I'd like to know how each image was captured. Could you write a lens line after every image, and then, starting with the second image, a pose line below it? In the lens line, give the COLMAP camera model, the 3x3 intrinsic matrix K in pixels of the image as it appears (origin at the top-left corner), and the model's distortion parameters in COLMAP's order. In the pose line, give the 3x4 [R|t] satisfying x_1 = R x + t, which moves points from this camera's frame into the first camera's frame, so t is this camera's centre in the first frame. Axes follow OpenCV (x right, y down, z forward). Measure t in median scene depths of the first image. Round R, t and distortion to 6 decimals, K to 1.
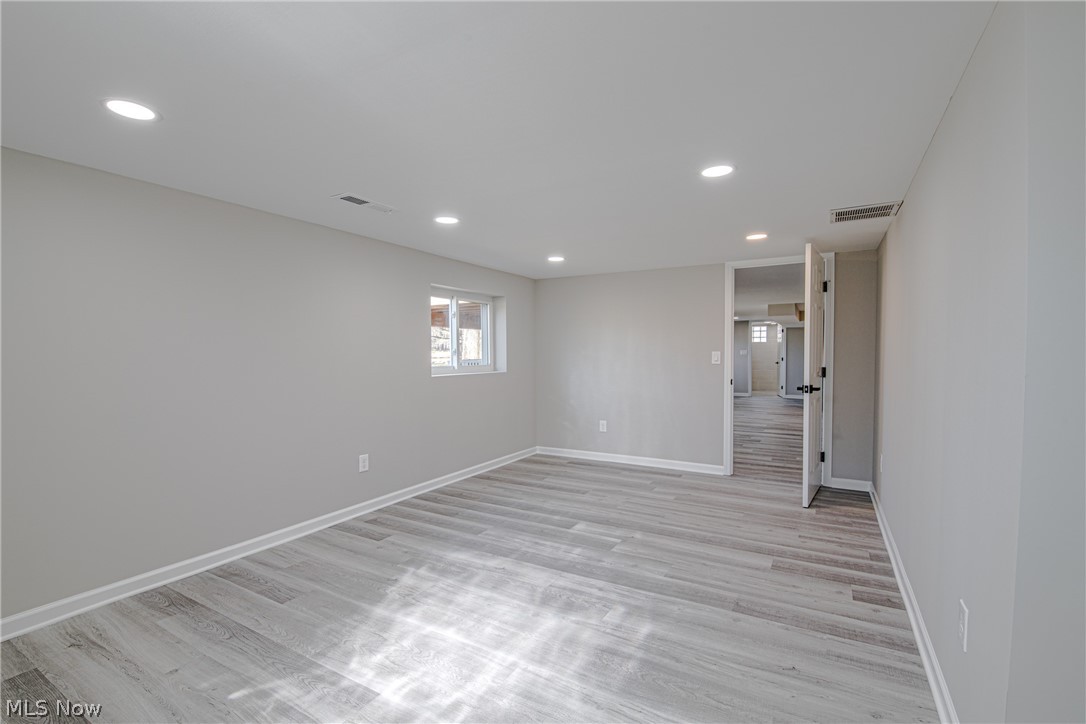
lens RADIAL K [[470.5, 0, 539.9], [0, 470.5, 363.4], [0, 0, 1]] dist [0.001482, -0.009577]
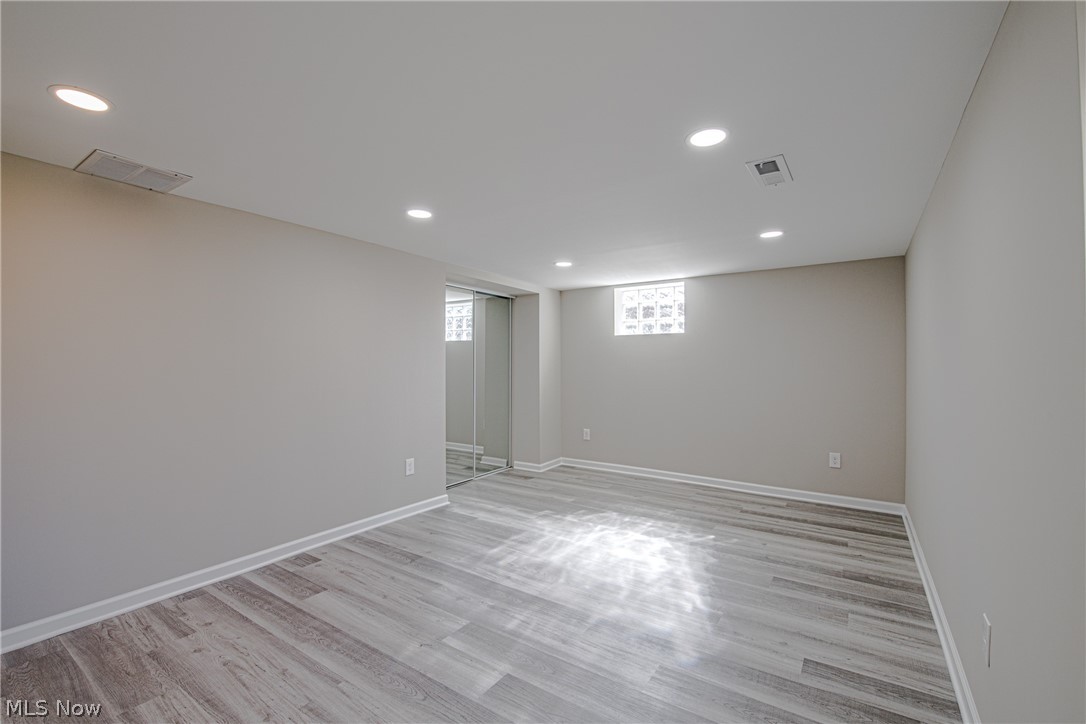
lens RADIAL K [[470.5, 0, 539.9], [0, 470.5, 363.4], [0, 0, 1]] dist [0.001482, -0.009577]
pose [[-0.998036, 0.002495, 0.062597, -0.019781], [0.003509, 0.999864, 0.016094, -0.059411], [-0.062548, 0.016282, -0.997909, 2.165936]]
